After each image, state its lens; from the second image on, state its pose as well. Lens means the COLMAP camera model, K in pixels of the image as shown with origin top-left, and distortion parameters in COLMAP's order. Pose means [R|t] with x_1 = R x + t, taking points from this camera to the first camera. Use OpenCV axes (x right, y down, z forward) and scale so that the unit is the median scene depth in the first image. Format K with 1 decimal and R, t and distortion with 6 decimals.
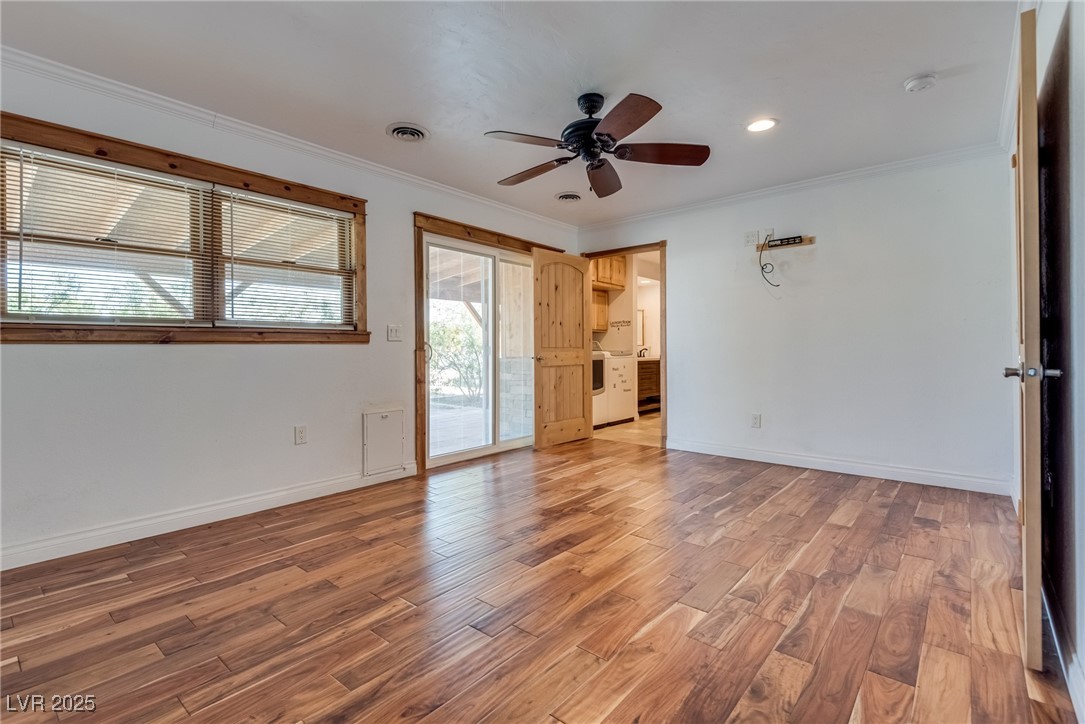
lens RADIAL K [[493.9, 0, 541.7], [0, 493.9, 365.4], [0, 0, 1]] dist [0.034740, -0.018776]
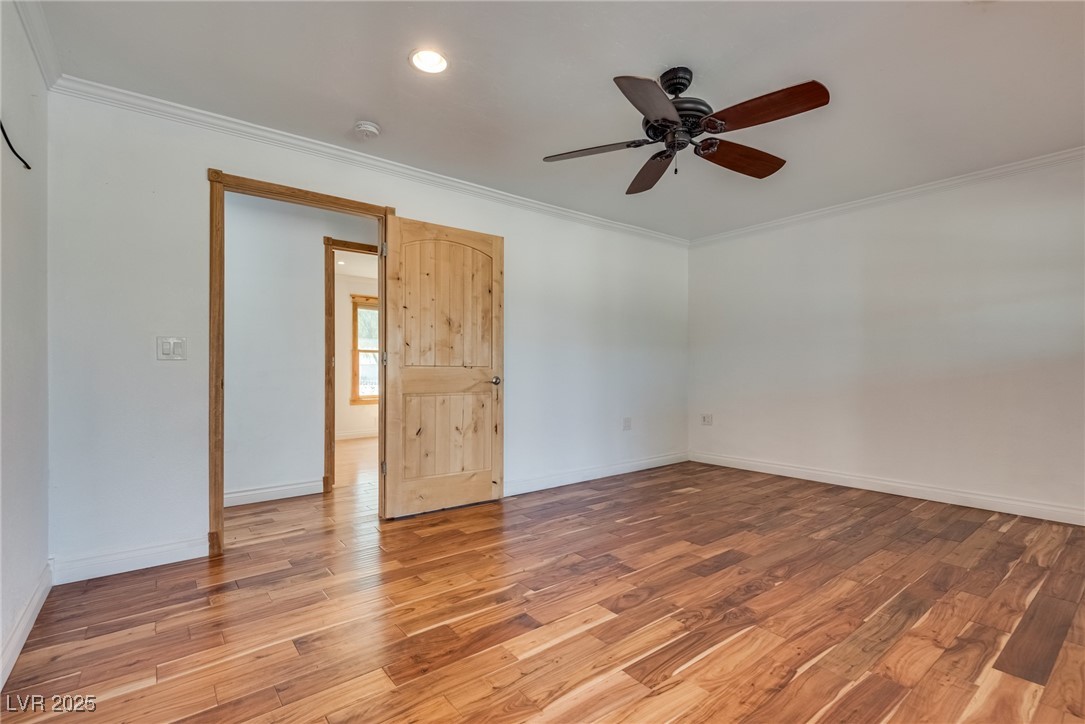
lens RADIAL K [[490.3, 0, 536.9], [0, 490.3, 379.6], [0, 0, 1]] dist [0.026628, -0.017193]
pose [[-0.977863, 0.003790, 0.209213, 0.148589], [0.014675, 0.998616, 0.050498, -0.057341], [-0.208732, 0.052451, -0.976565, 1.714253]]
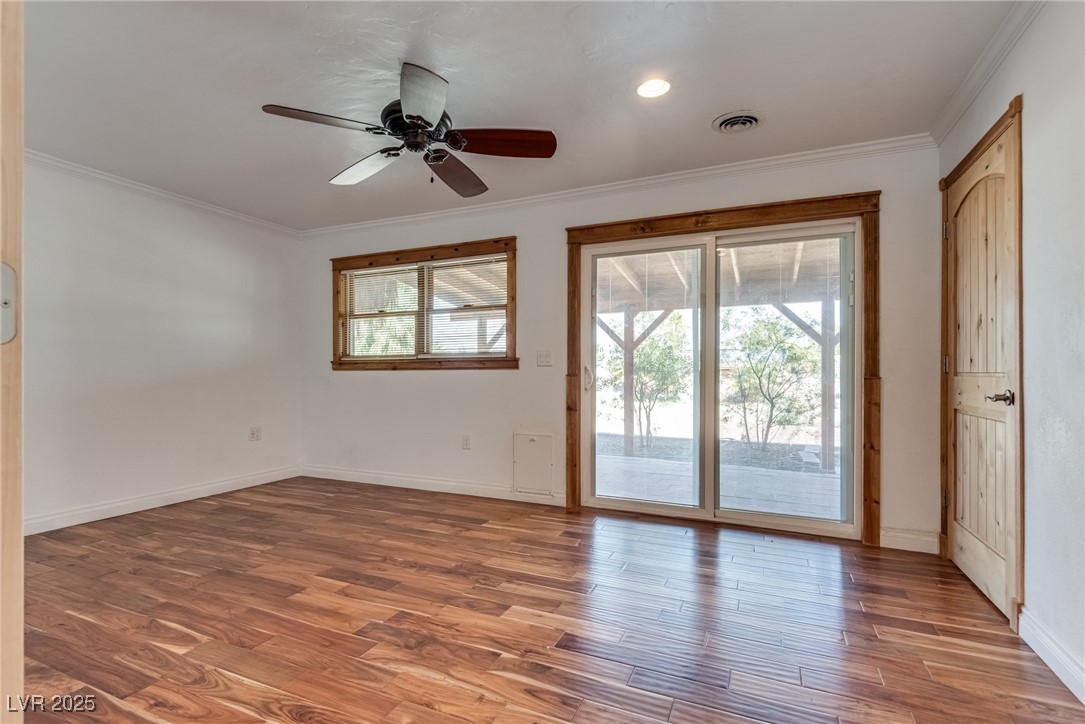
lens RADIAL K [[537.6, 0, 507.0], [0, 537.6, 385.4], [0, 0, 1]] dist [0.048536, -0.026365]
pose [[0.239119, 0.026566, -0.970627, 0.937136], [-0.032520, 0.999284, 0.019339, -0.036104], [0.970446, 0.026941, 0.239812, 0.845237]]
